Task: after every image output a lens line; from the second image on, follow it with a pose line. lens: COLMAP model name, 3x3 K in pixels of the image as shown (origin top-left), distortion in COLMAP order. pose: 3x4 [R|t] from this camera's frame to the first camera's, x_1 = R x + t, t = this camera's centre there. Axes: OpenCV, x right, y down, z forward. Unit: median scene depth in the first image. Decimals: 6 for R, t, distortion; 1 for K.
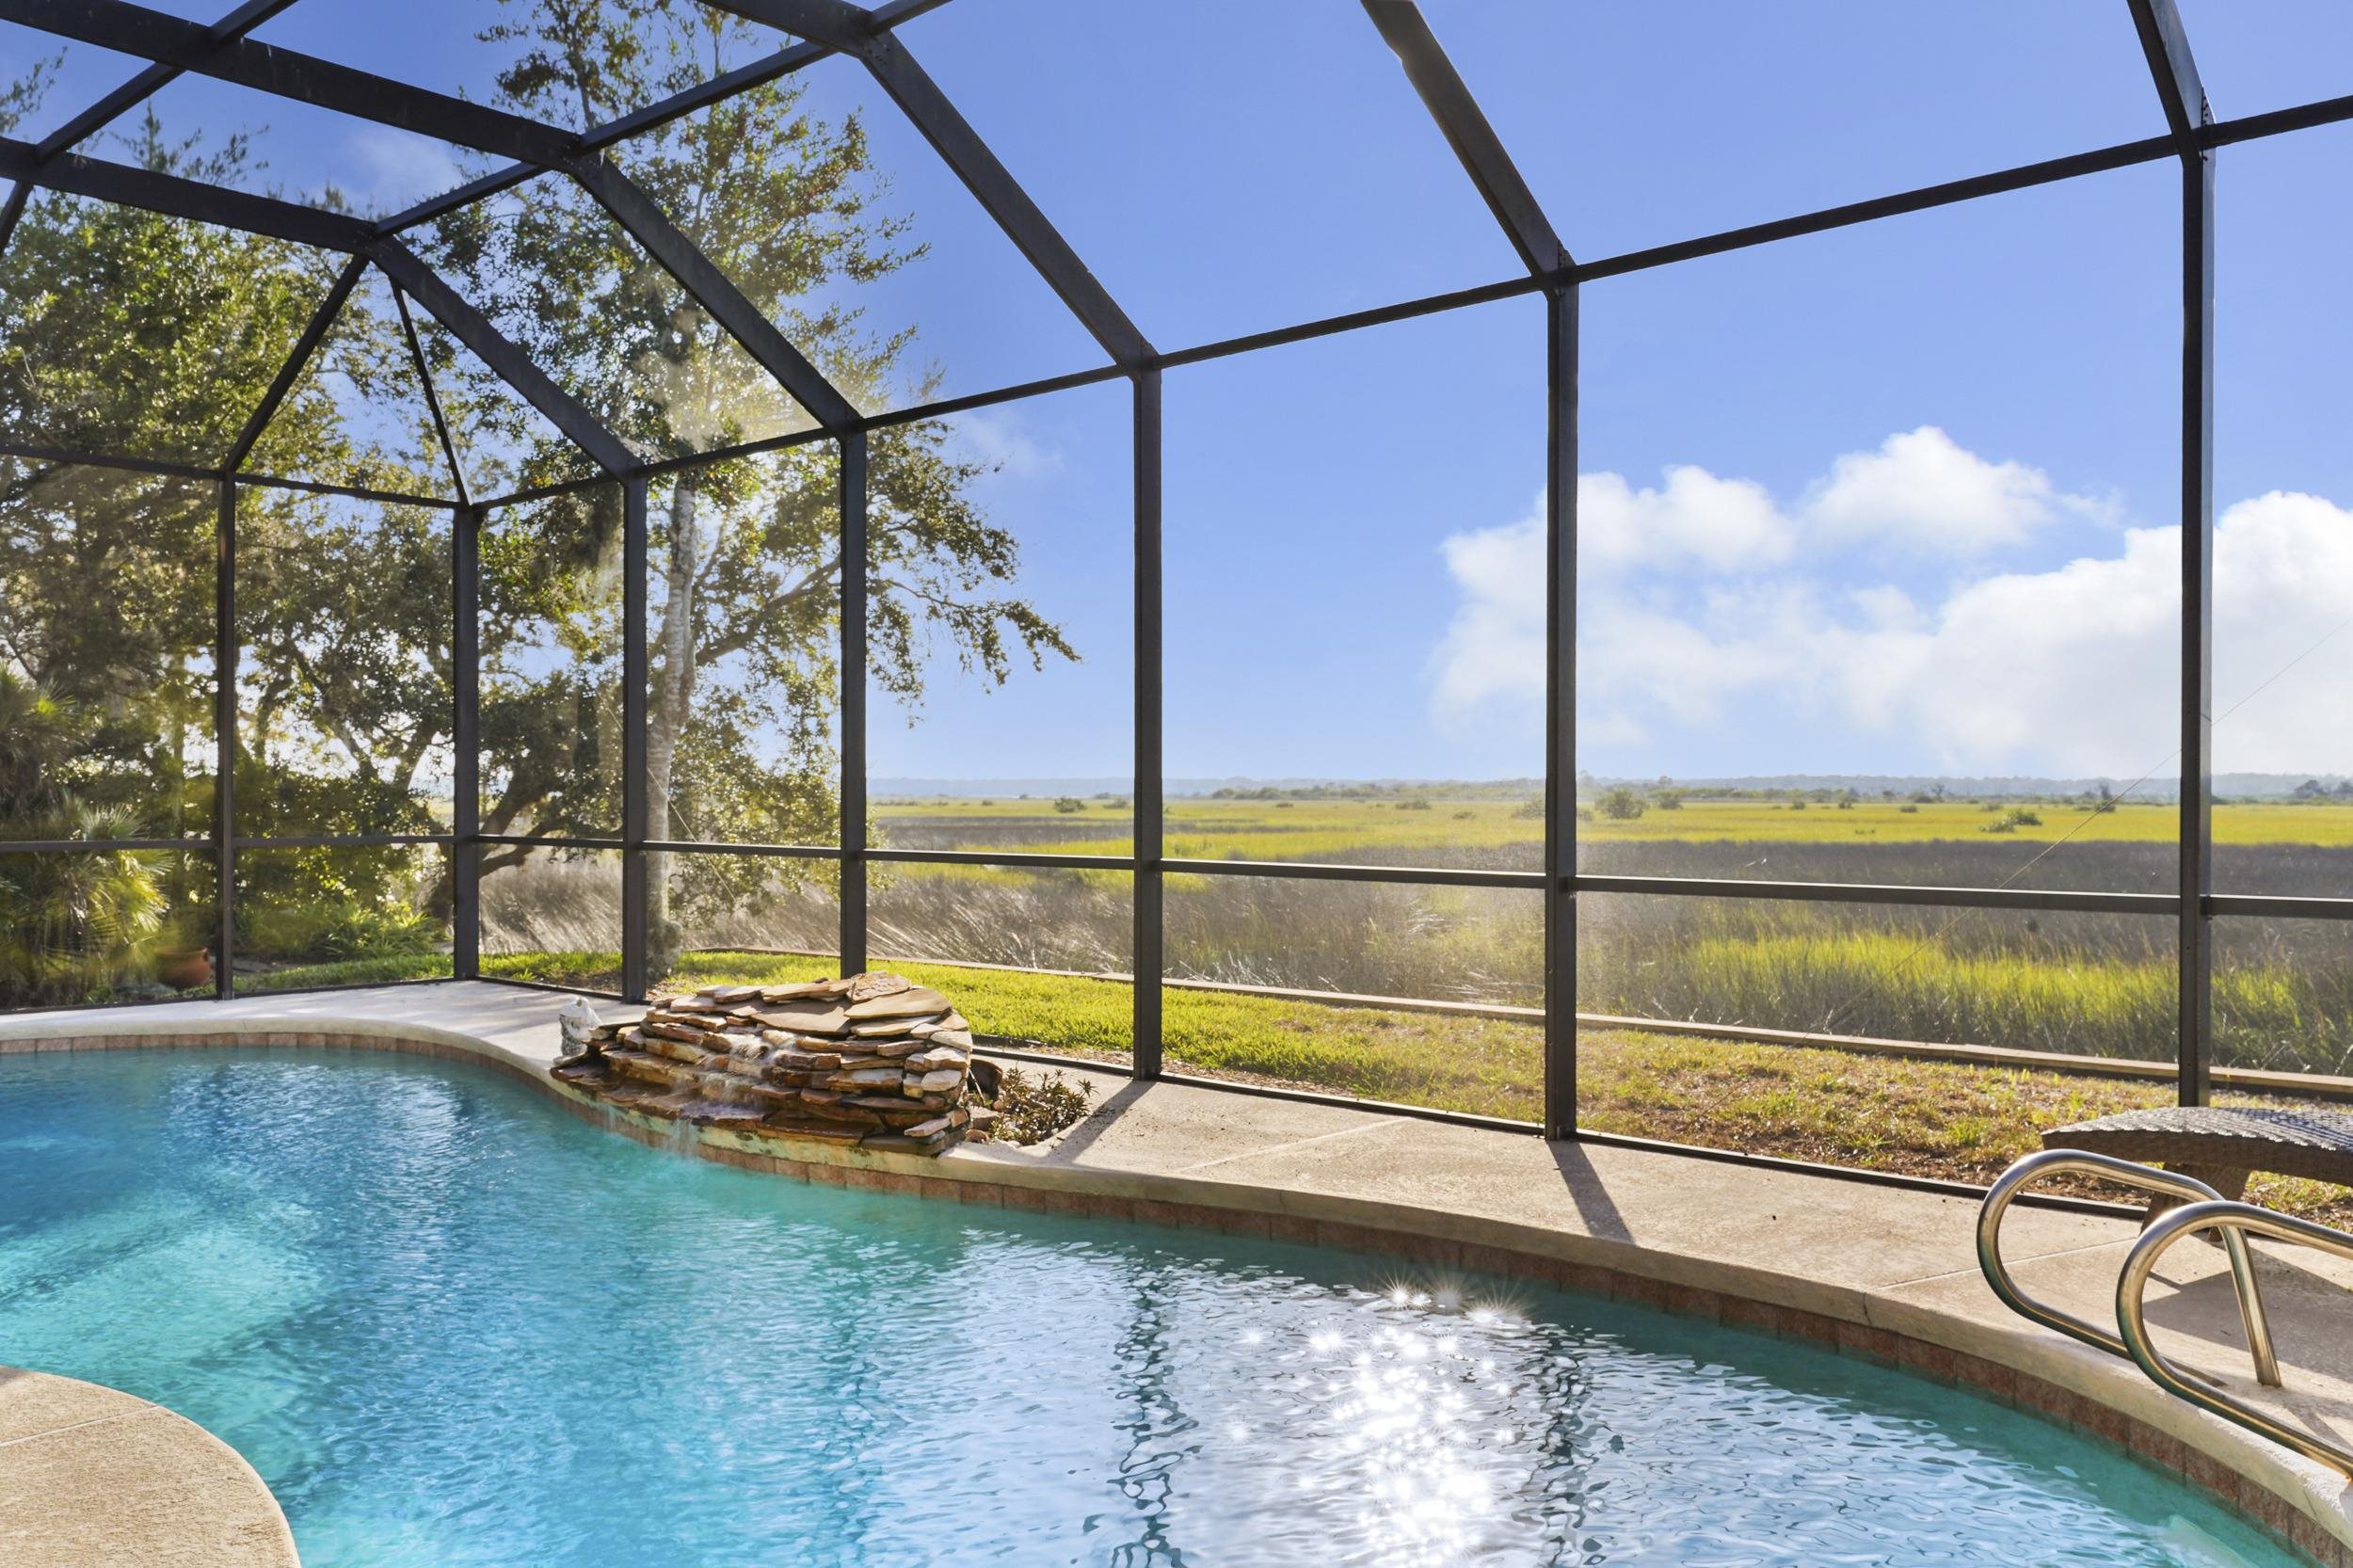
lens RADIAL K [[1850.4, 0, 1176.5], [0, 1850.4, 784.0], [0, 0, 1]] dist [-0.008198, -0.003630]
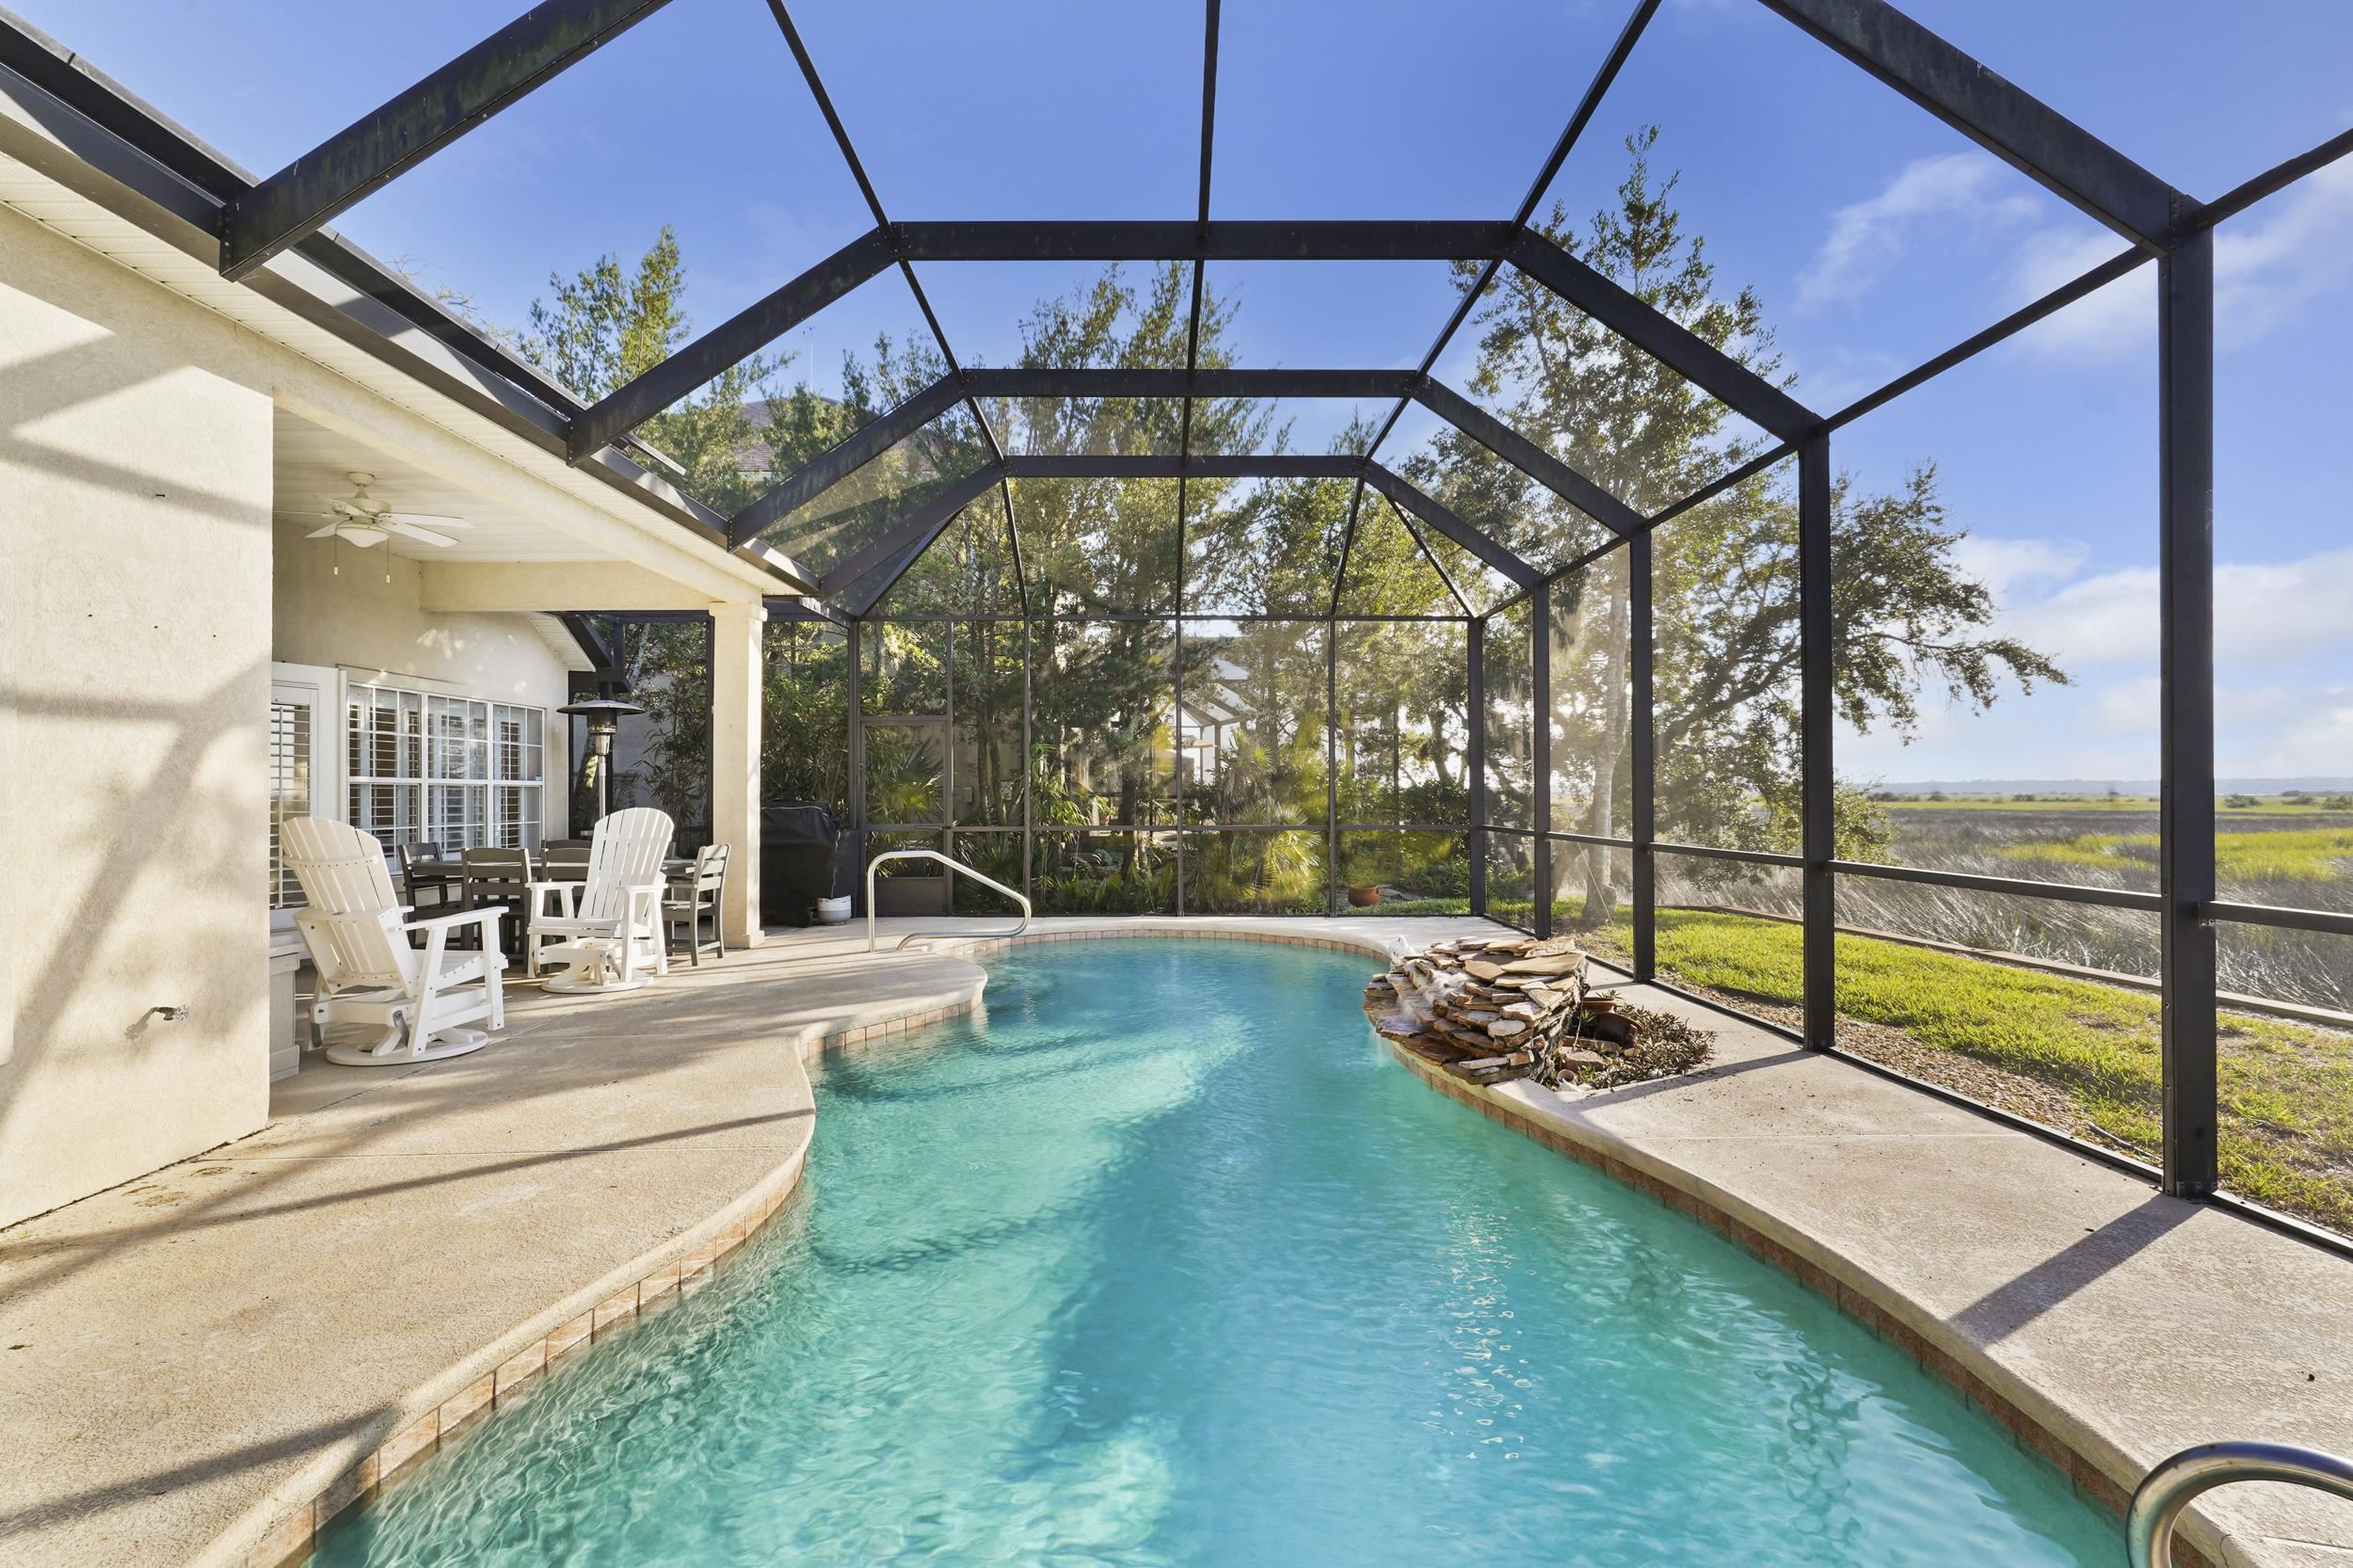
lens RADIAL K [[1123.2, 0, 1187.4], [0, 1123.2, 780.7], [0, 0, 1]] dist [-0.000306, -0.000025]
pose [[0.676092, -0.011334, -0.736730, 0.165571], [0.007161, 0.999936, -0.008811, -0.003867], [0.736782, 0.000681, 0.676130, 0.166788]]
